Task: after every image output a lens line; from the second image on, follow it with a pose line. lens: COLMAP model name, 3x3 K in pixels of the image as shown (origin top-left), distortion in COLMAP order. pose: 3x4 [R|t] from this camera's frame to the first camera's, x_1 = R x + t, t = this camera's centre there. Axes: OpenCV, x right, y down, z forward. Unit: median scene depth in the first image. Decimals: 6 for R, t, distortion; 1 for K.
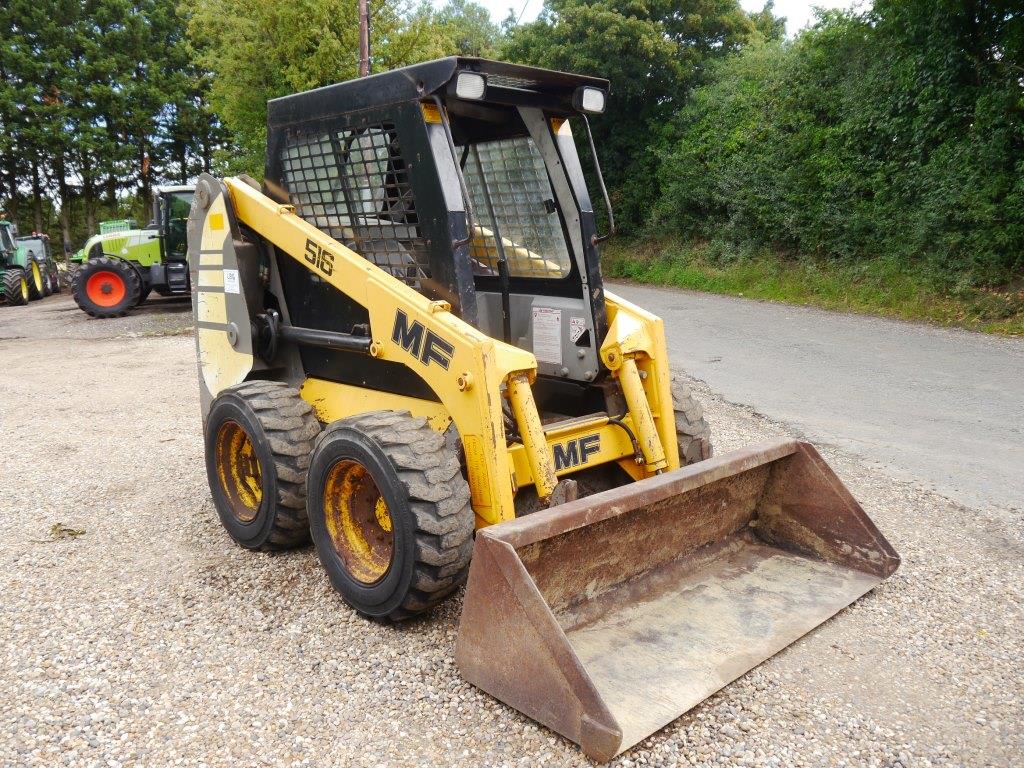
lens RADIAL K [[833.8, 0, 512.0], [0, 833.8, 384.0], [0, 0, 1]] dist [-0.030458, 0.005298]
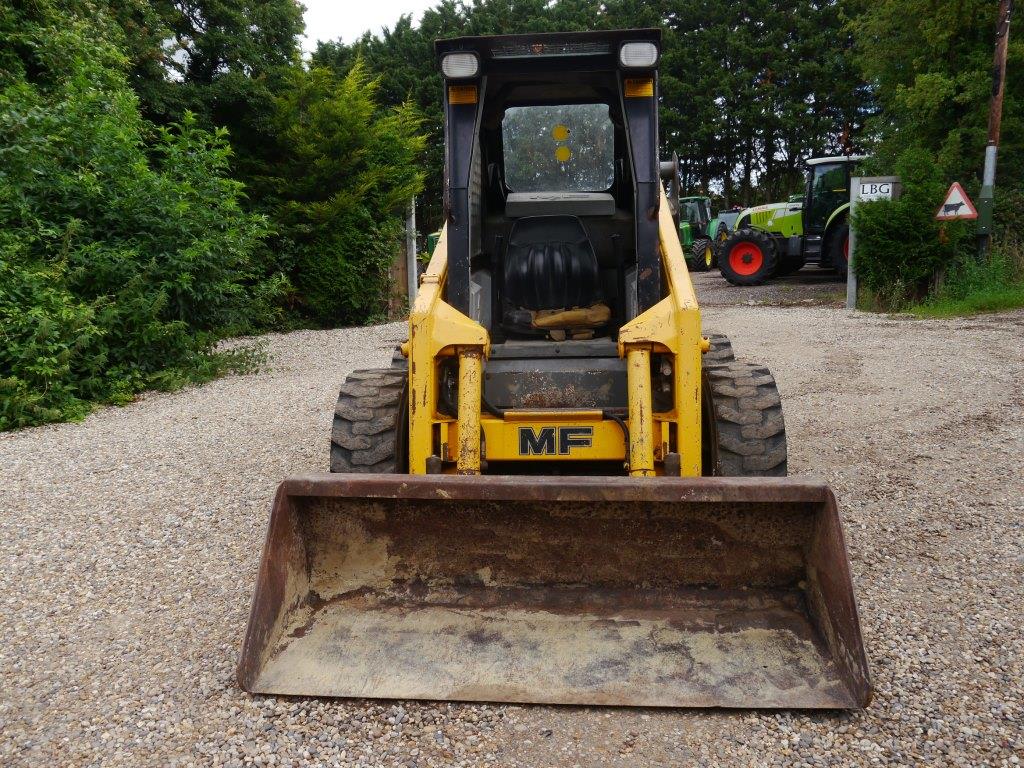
lens RADIAL K [[833.8, 0, 512.0], [0, 833.8, 384.0], [0, 0, 1]] dist [-0.030458, 0.005298]
pose [[0.674313, 0.133632, -0.726254, 0.141571], [-0.109350, 0.990717, 0.080764, -0.010324], [0.730305, 0.024955, 0.682665, 0.062985]]
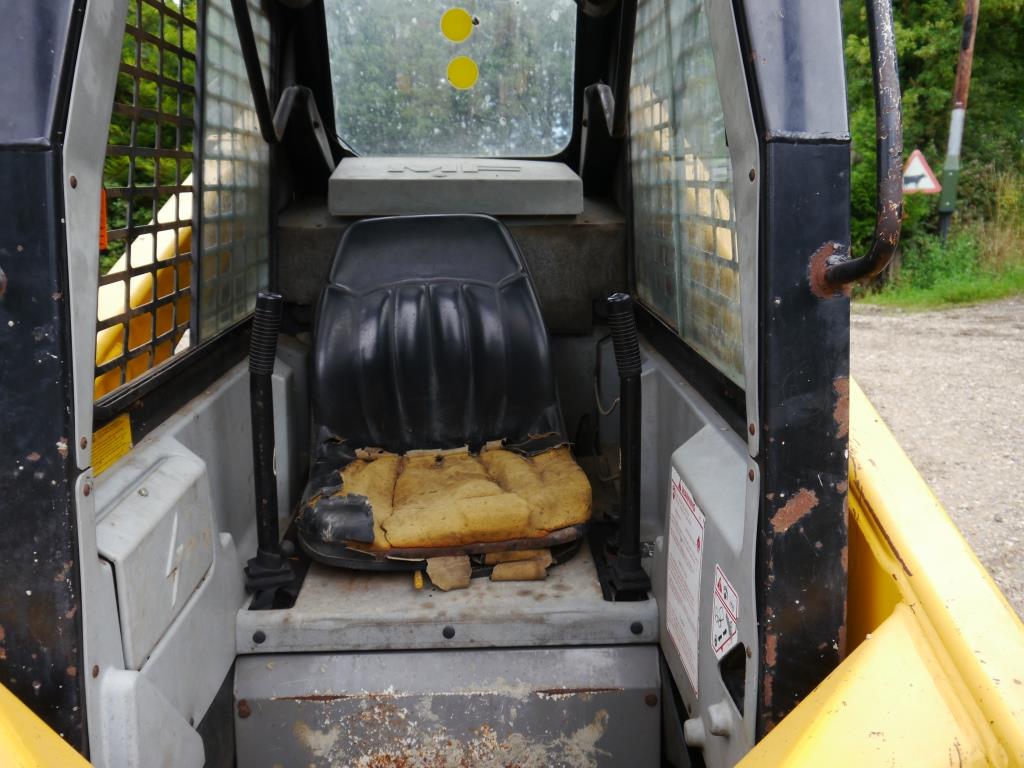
lens RADIAL K [[833.8, 0, 512.0], [0, 833.8, 384.0], [0, 0, 1]] dist [-0.030458, 0.005298]
pose [[0.754985, 0.162363, -0.635323, 0.057314], [-0.115296, 0.986636, 0.115132, -0.029473], [0.645526, -0.013673, 0.763616, 0.147997]]
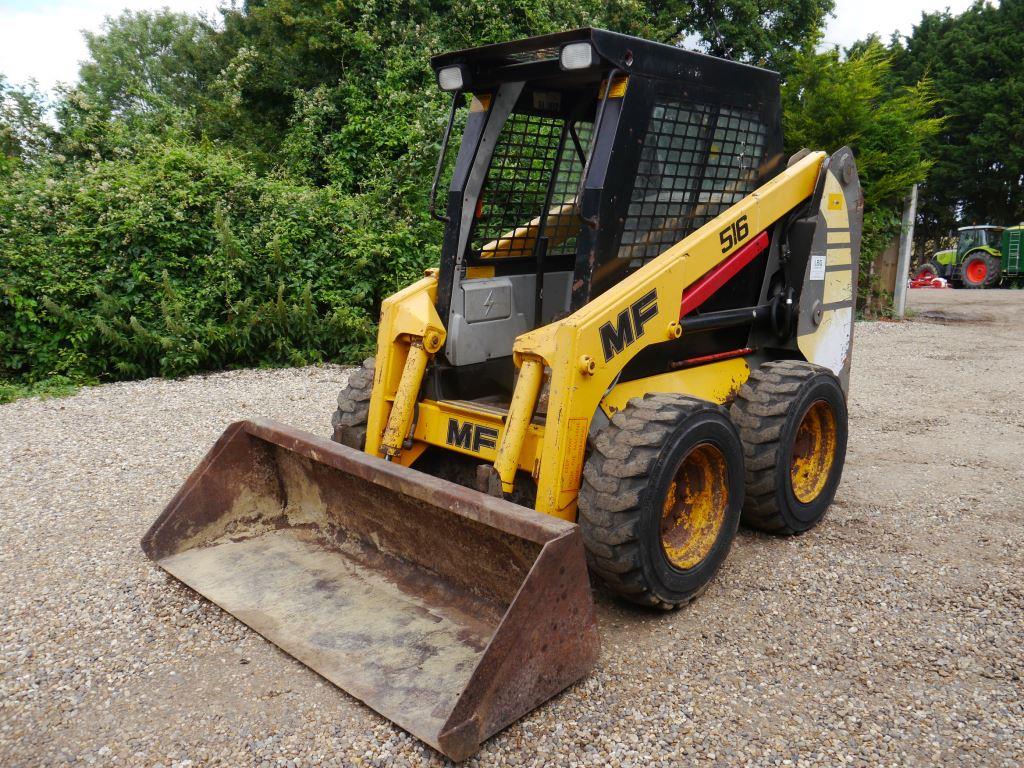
lens RADIAL K [[833.8, 0, 512.0], [0, 833.8, 384.0], [0, 0, 1]] dist [-0.030458, 0.005298]
pose [[0.061983, 0.212615, -0.975168, 0.201311], [-0.179275, 0.963528, 0.198682, -0.035689], [0.981844, 0.162508, 0.097839, 0.184930]]
